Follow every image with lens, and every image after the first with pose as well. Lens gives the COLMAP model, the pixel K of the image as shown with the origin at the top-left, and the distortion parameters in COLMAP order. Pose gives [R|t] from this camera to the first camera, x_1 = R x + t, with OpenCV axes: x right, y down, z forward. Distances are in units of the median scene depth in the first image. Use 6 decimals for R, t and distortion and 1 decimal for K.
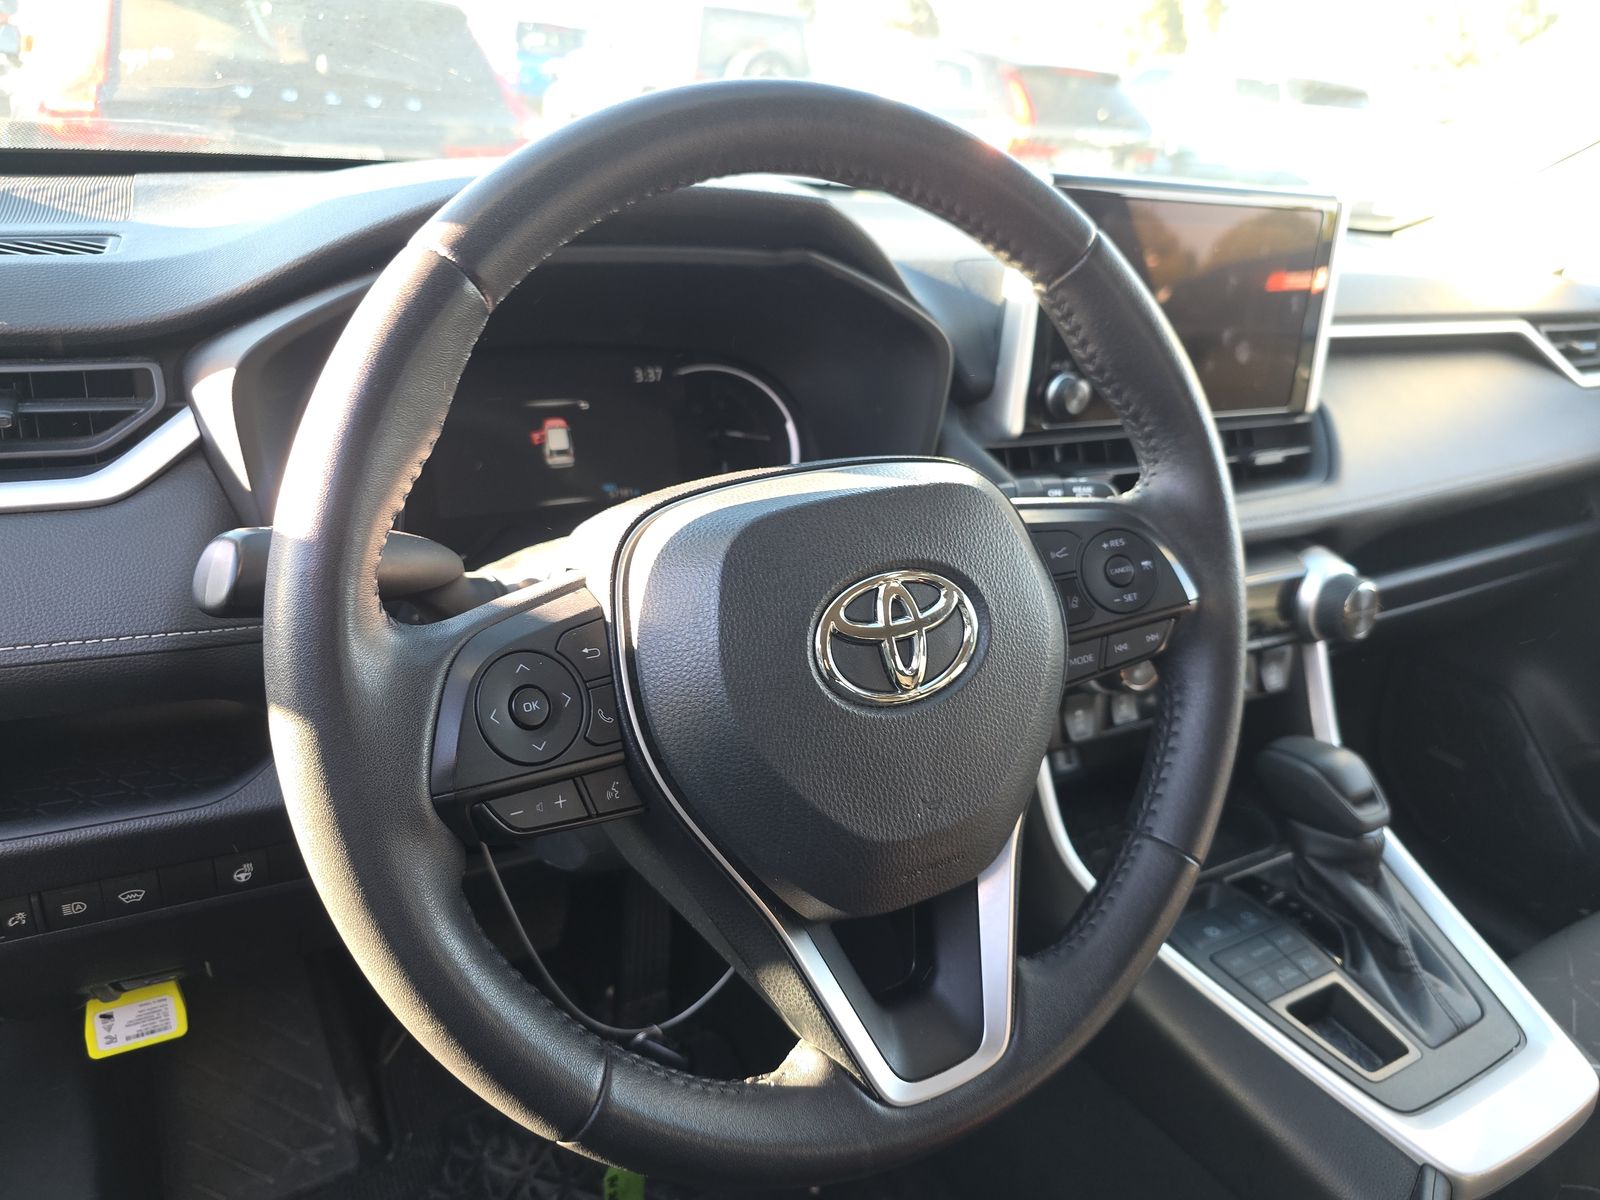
lens RADIAL K [[1098.7, 0, 800.0], [0, 1098.7, 600.0], [0, 0, 1]] dist [-0.002151, 0.001169]
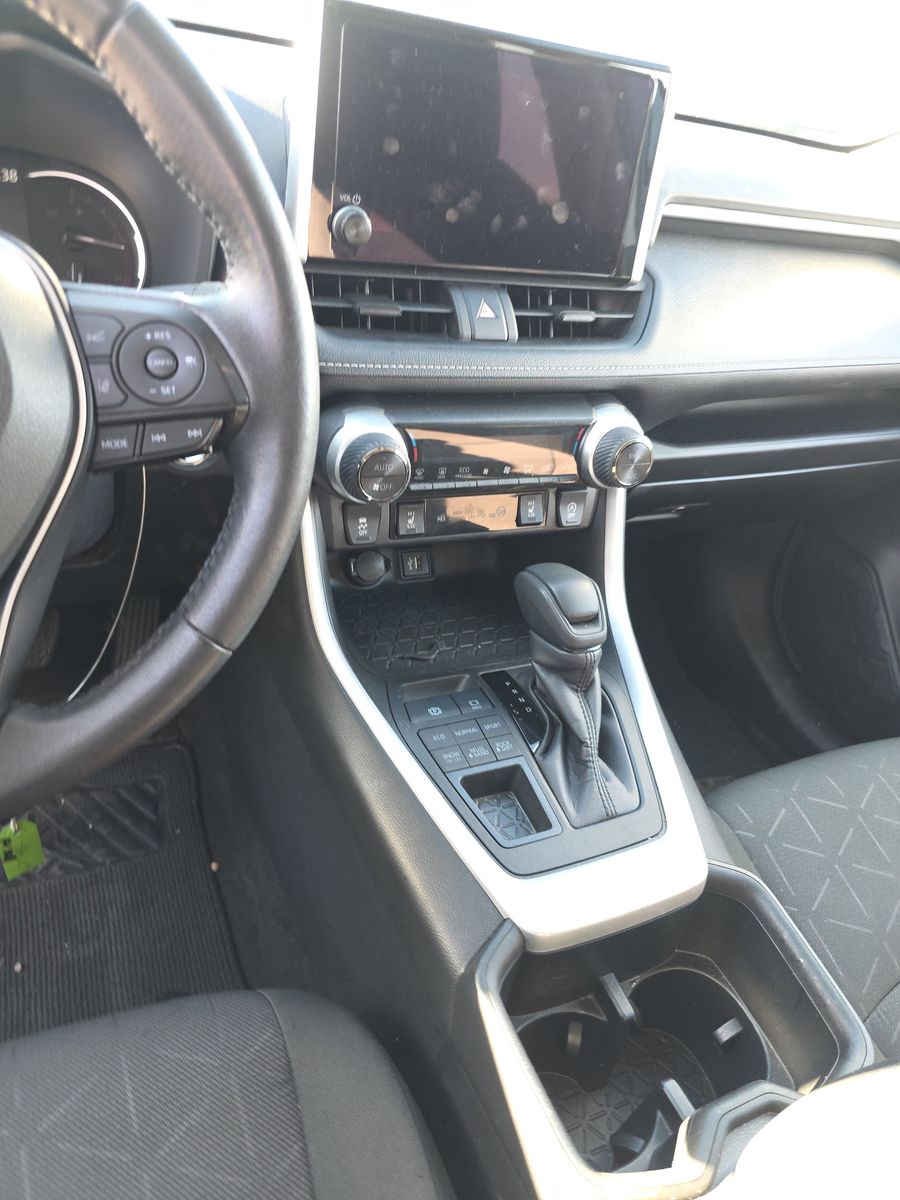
lens RADIAL K [[809.1, 0, 450.0], [0, 809.1, 573.2], [0, 0, 1]] dist [-0.005402, -0.002210]
pose [[0.990729, 0.125665, -0.051611, 0.421124], [-0.115641, 0.979483, 0.165045, 0.006793], [0.071293, -0.157546, 0.984935, 0.154130]]
